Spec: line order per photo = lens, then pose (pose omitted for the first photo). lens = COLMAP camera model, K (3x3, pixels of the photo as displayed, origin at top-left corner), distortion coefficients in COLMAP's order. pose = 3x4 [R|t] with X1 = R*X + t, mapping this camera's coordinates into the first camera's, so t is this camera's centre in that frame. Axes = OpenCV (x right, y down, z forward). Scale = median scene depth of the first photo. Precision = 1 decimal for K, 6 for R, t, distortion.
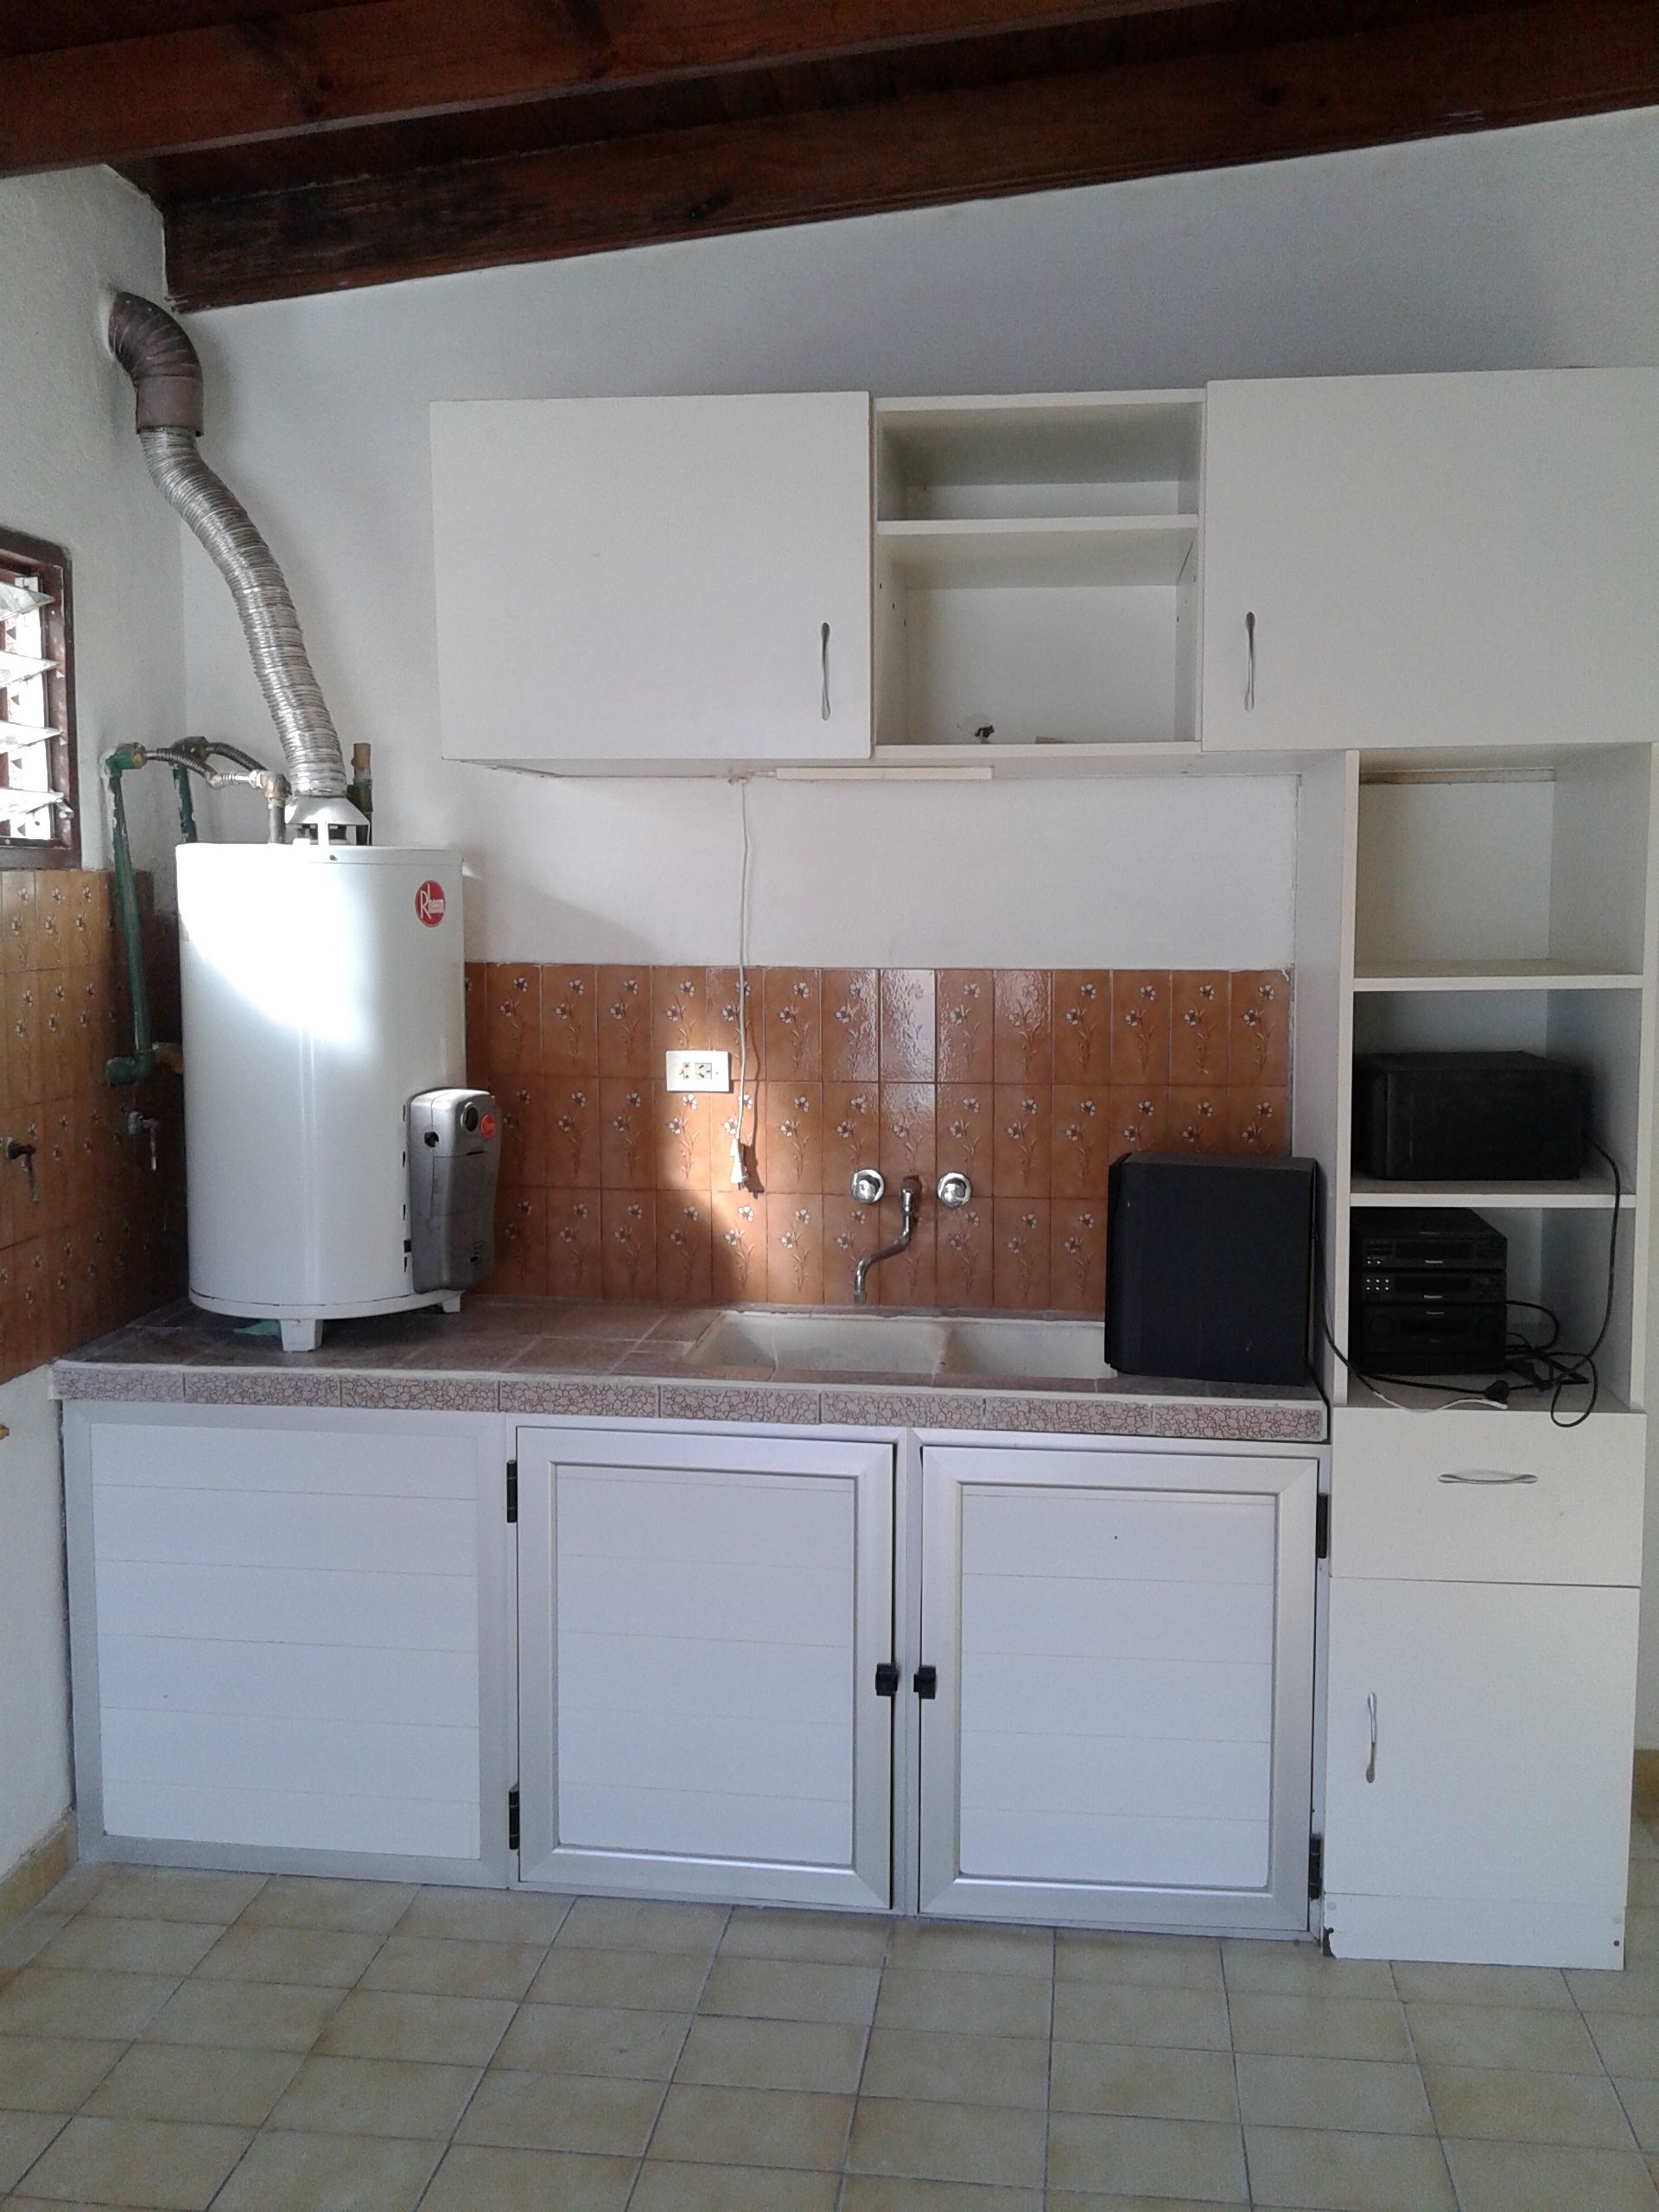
lens RADIAL K [[2103.7, 0, 831.4], [0, 2103.7, 1107.0], [0, 0, 1]] dist [0.123677, -0.328089]
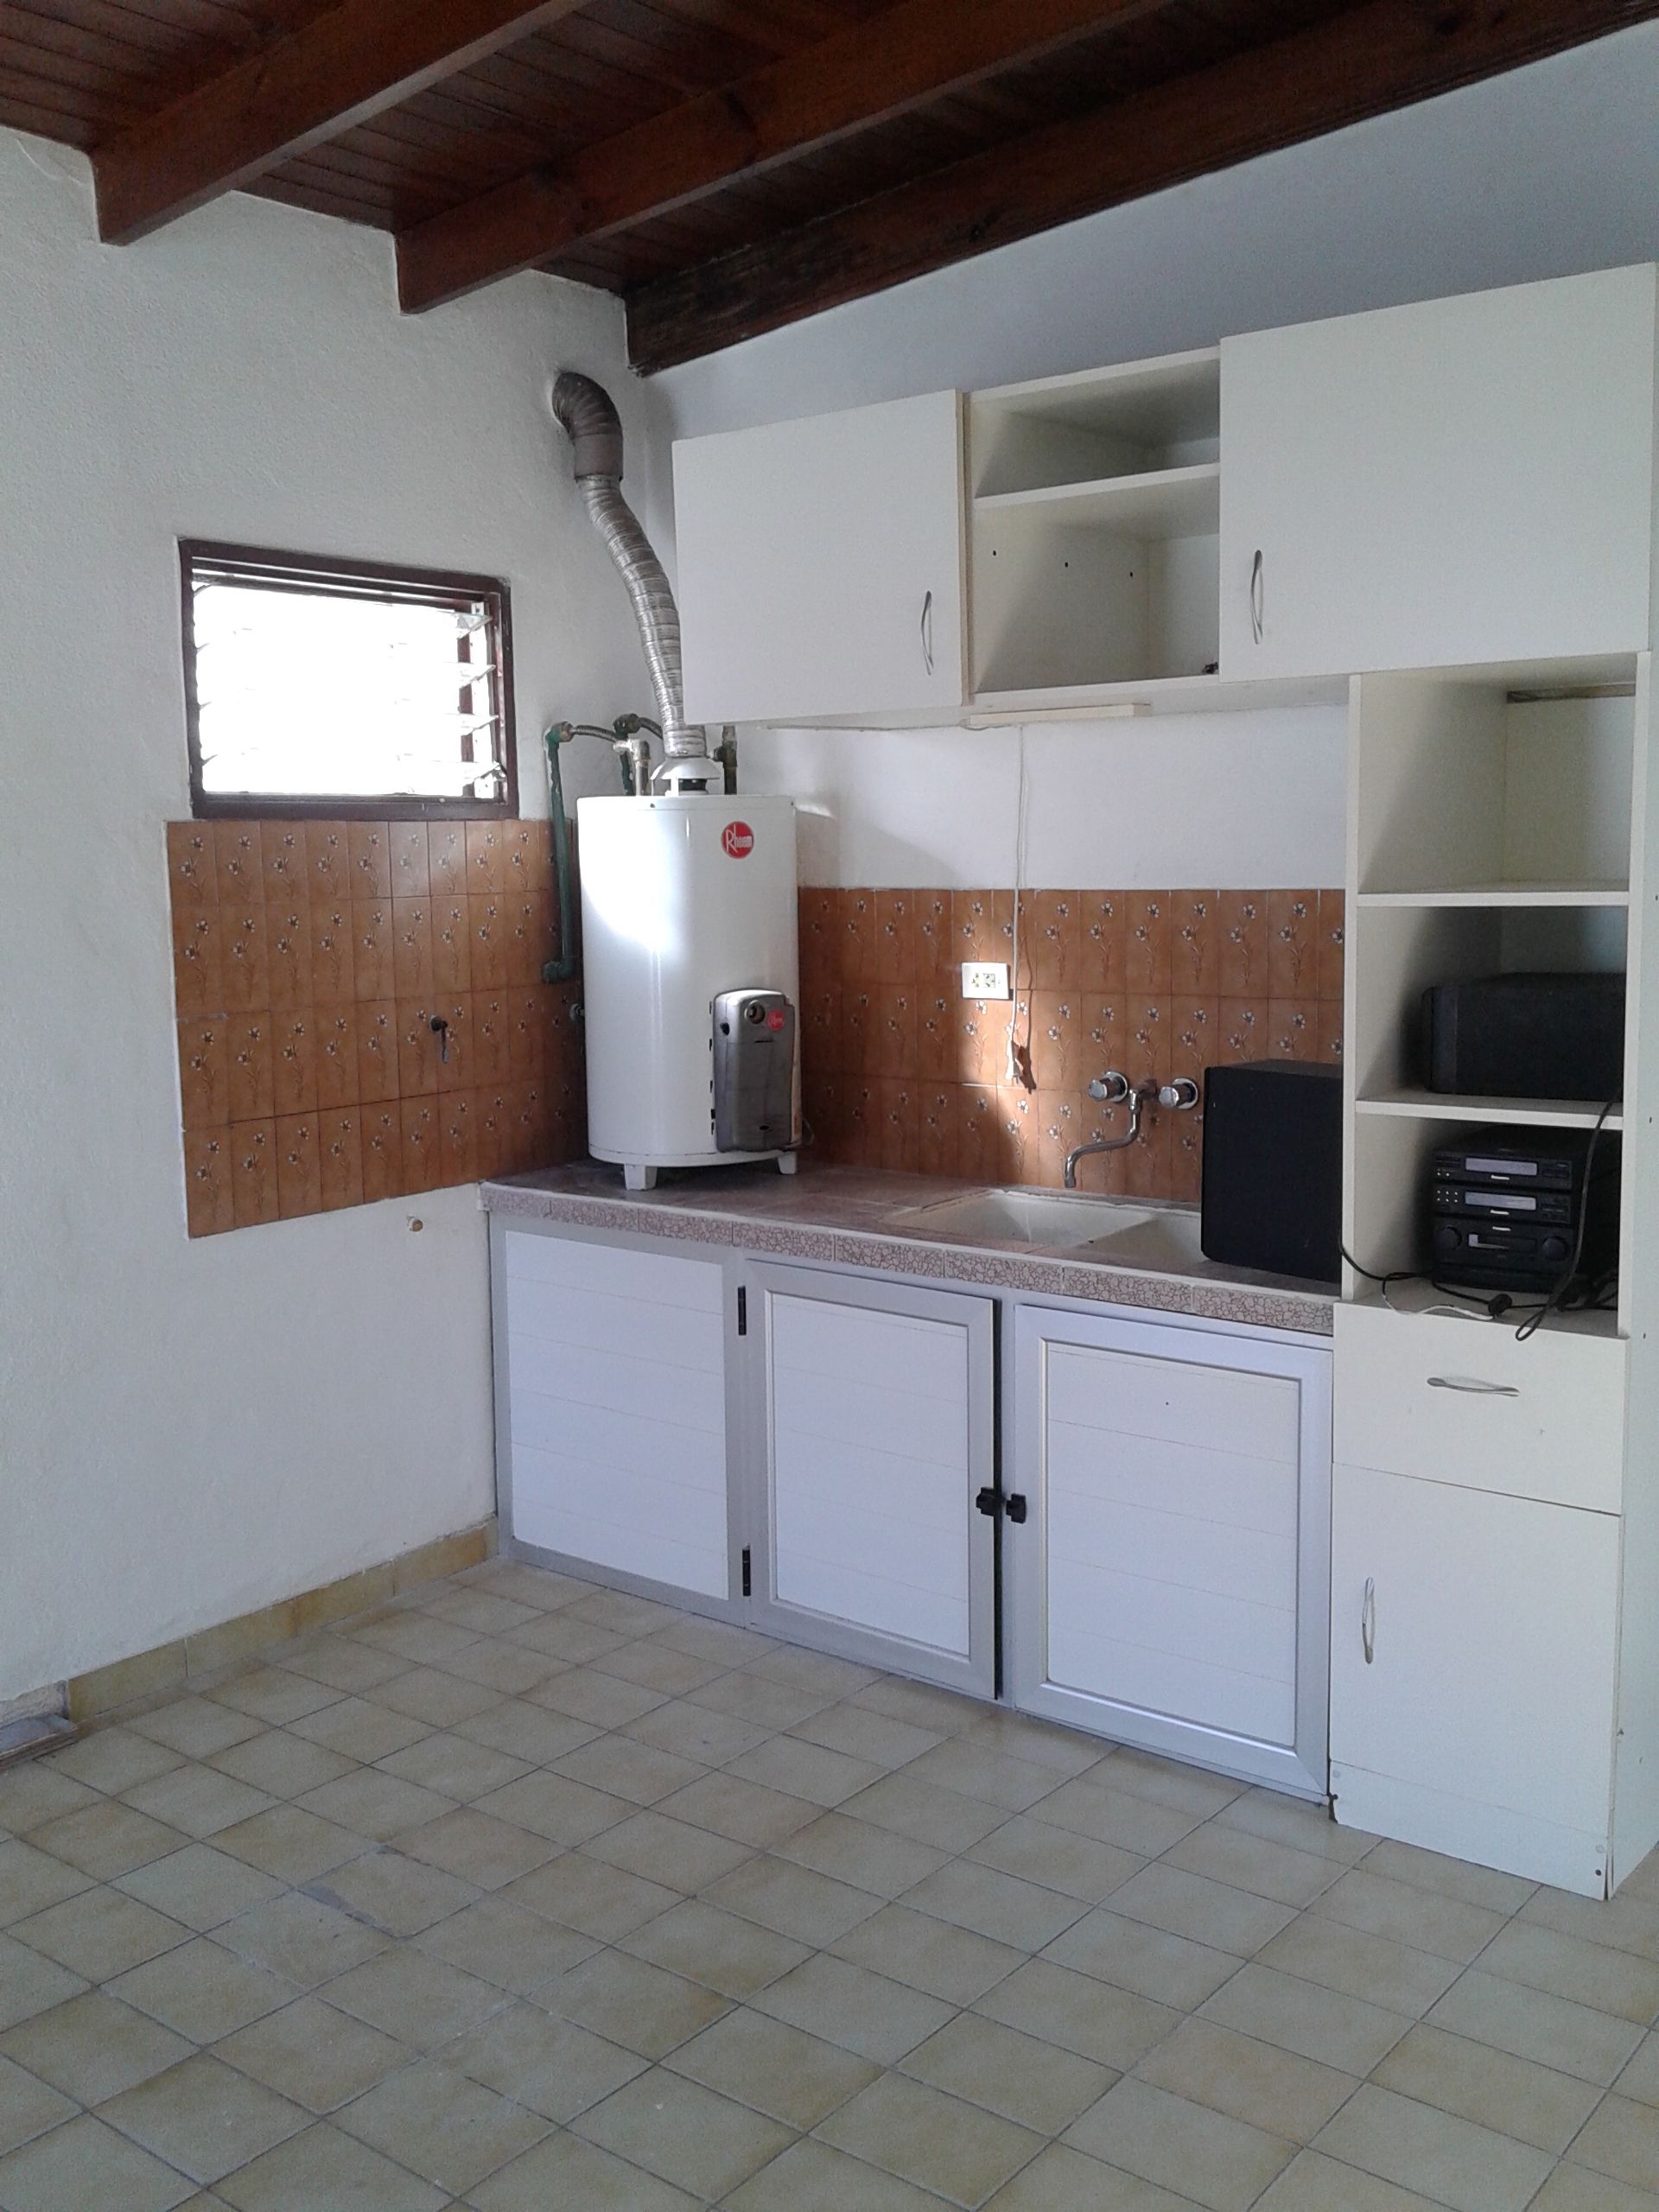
lens RADIAL K [[2103.7, 0, 831.4], [0, 2103.7, 1107.0], [0, 0, 1]] dist [0.123677, -0.328089]
pose [[0.842566, 0.048190, -0.536432, 0.531354], [-0.033215, 0.998743, 0.037550, 0.012465], [0.537567, -0.013821, 0.843108, -0.019349]]
